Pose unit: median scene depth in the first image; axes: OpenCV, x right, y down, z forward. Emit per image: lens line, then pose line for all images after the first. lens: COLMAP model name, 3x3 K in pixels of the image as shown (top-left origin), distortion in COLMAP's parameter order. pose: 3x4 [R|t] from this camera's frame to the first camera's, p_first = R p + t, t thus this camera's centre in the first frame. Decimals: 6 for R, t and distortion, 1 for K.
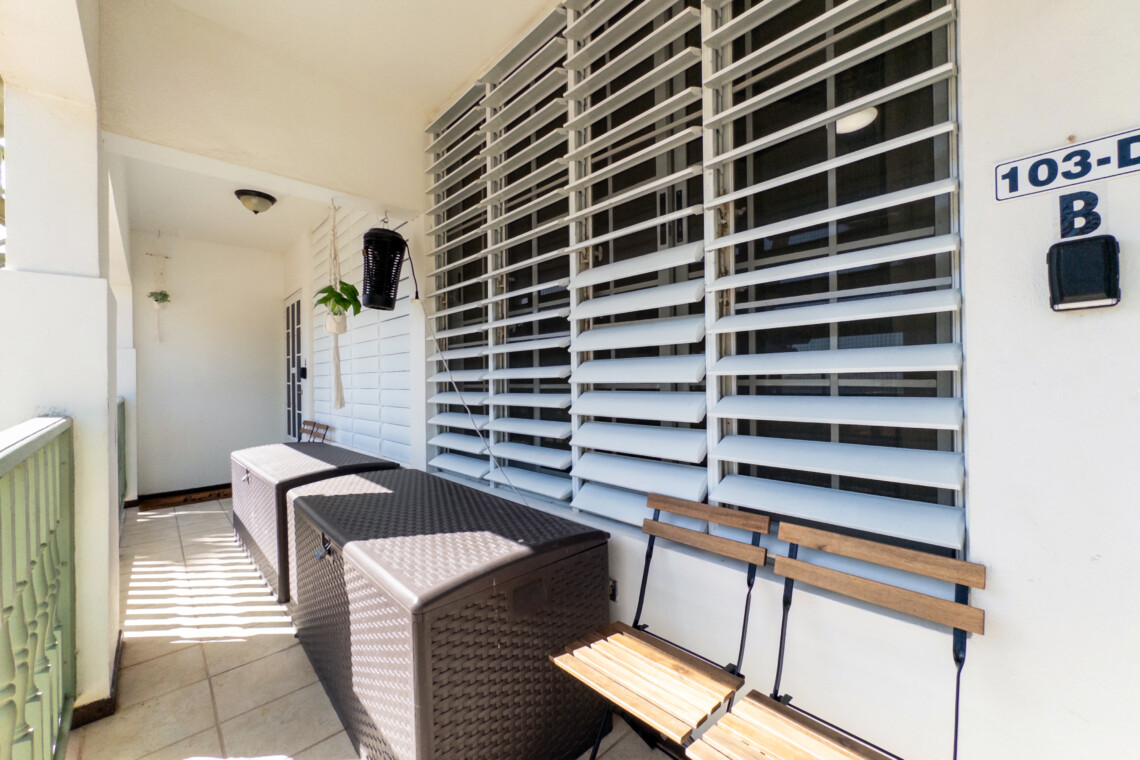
lens RADIAL K [[450.9, 0, 568.9], [0, 450.9, 379.0], [0, 0, 1]] dist [-0.002373, -0.000284]
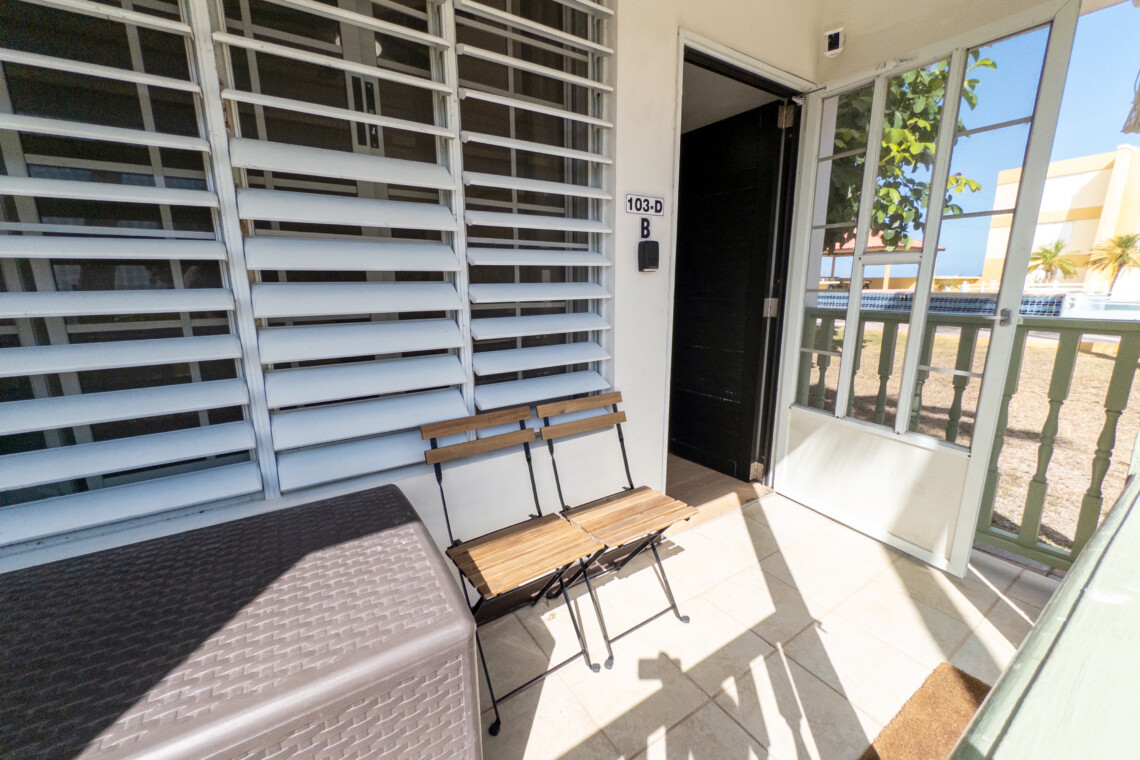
lens RADIAL K [[437.2, 0, 544.7], [0, 437.2, 383.2], [0, 0, 1]] dist [-0.000714, -0.000018]
pose [[0.200040, -0.186287, 0.961916, -0.843172], [0.019731, 0.982326, 0.186136, -0.011660], [-0.979589, -0.018255, 0.200180, 0.698586]]
